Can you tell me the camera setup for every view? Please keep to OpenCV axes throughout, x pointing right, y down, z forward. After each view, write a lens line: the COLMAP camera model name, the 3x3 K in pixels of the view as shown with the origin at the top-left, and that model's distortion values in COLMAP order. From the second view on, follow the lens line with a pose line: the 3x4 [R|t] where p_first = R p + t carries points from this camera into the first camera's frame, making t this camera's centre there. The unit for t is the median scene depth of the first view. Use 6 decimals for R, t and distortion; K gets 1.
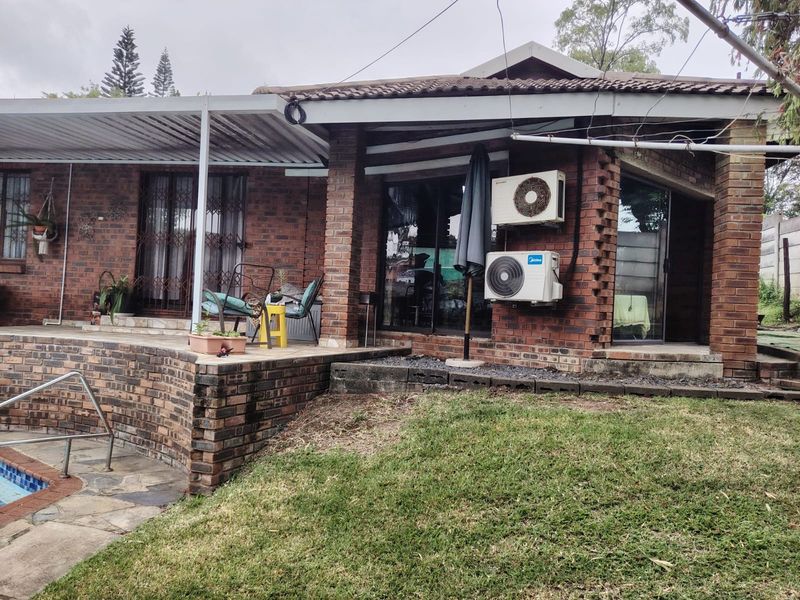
lens RADIAL K [[577.2, 0, 400.0], [0, 577.2, 300.0], [0, 0, 1]] dist [-0.008495, 0.010772]
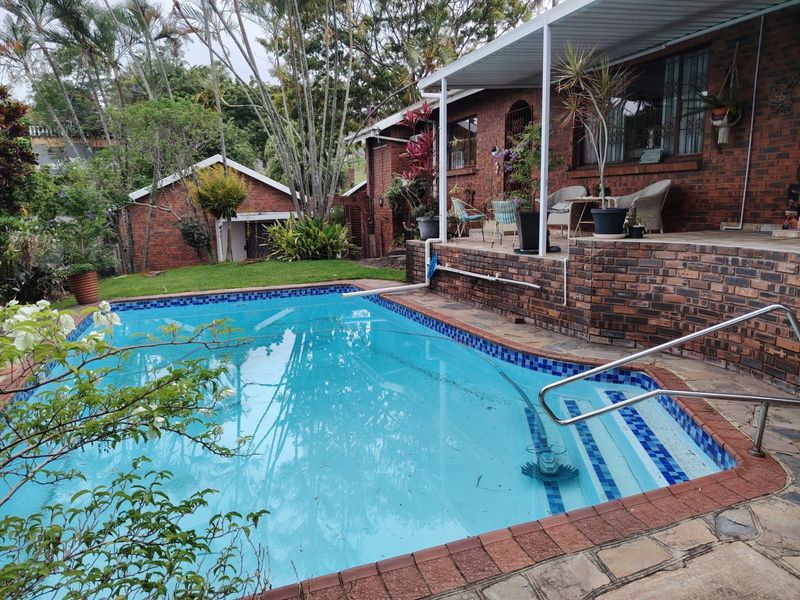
lens RADIAL K [[577.2, 0, 400.0], [0, 577.2, 300.0], [0, 0, 1]] dist [-0.008495, 0.010772]
pose [[0.501391, 0.095438, -0.859941, -0.123868], [0.049950, 0.989047, 0.138890, 0.004506], [0.863778, -0.112593, 0.491132, 0.175728]]
